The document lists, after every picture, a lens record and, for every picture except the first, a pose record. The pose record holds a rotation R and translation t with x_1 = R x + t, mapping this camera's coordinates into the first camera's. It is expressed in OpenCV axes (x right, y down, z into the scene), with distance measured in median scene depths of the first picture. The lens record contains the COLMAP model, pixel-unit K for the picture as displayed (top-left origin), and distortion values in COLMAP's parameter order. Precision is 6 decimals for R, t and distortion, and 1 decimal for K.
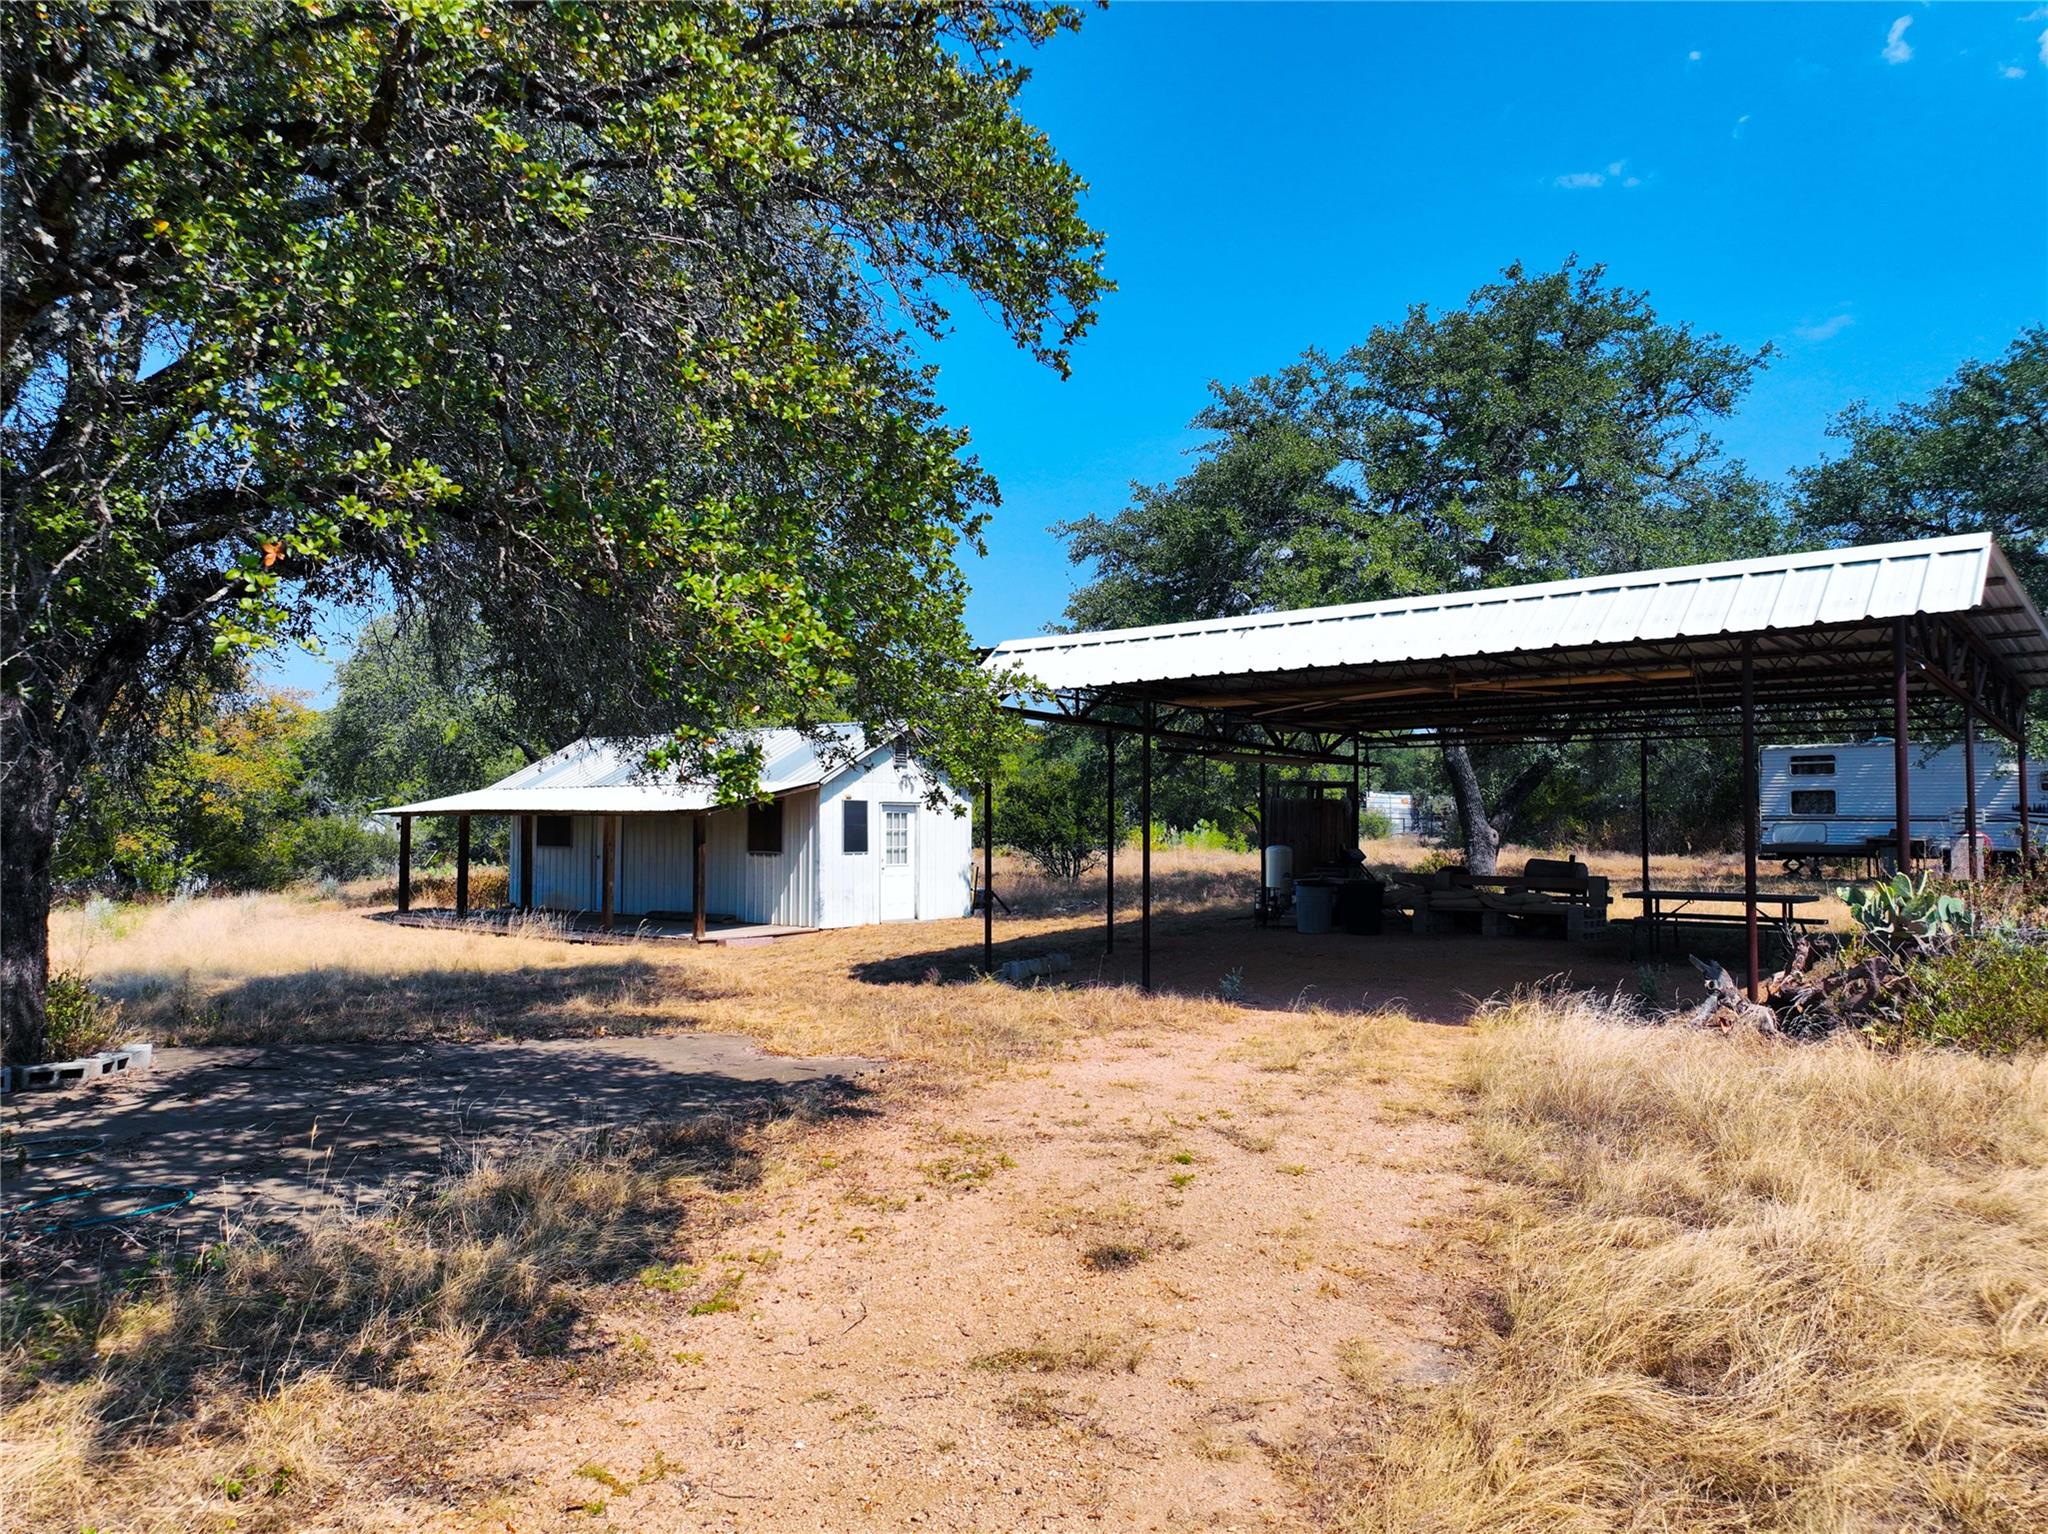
lens RADIAL K [[1433.5, 0, 1025.8], [0, 1433.5, 776.6], [0, 0, 1]] dist [0.011622, 0.002577]
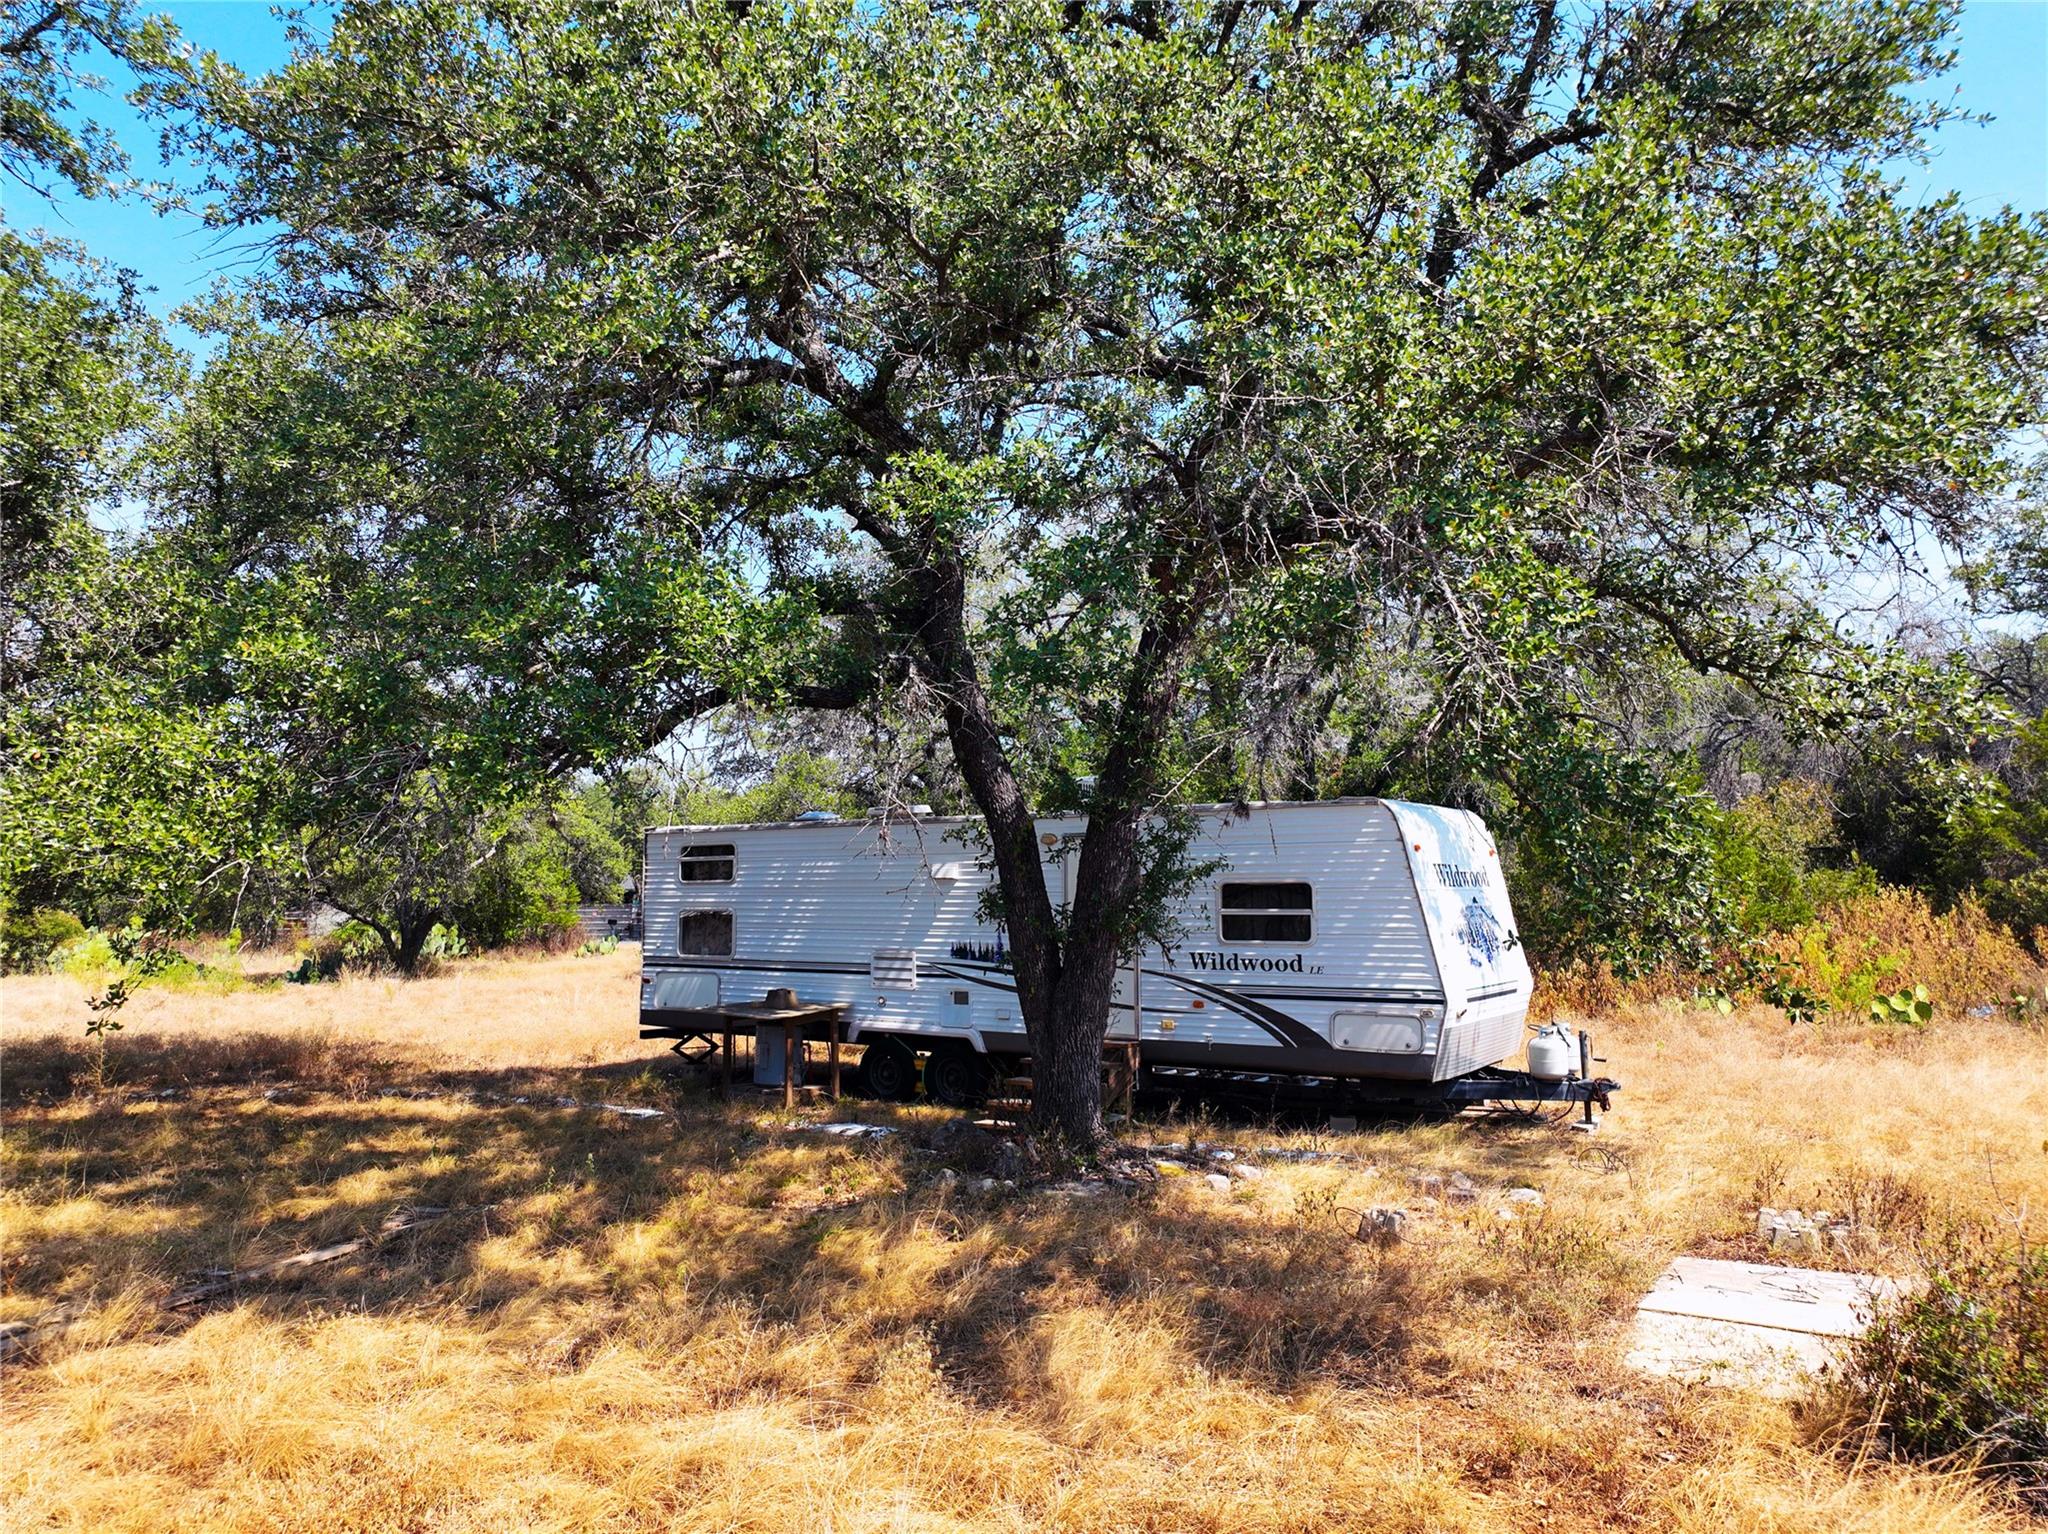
lens RADIAL K [[1433.5, 0, 1021.3], [0, 1433.5, 766.3], [0, 0, 1]] dist [0.011622, 0.002577]
pose [[0.986064, 0.013552, 0.165814, 0.725096], [-0.003230, 0.998048, -0.062362, -0.014075], [-0.166335, 0.060957, 0.984183, 0.573596]]
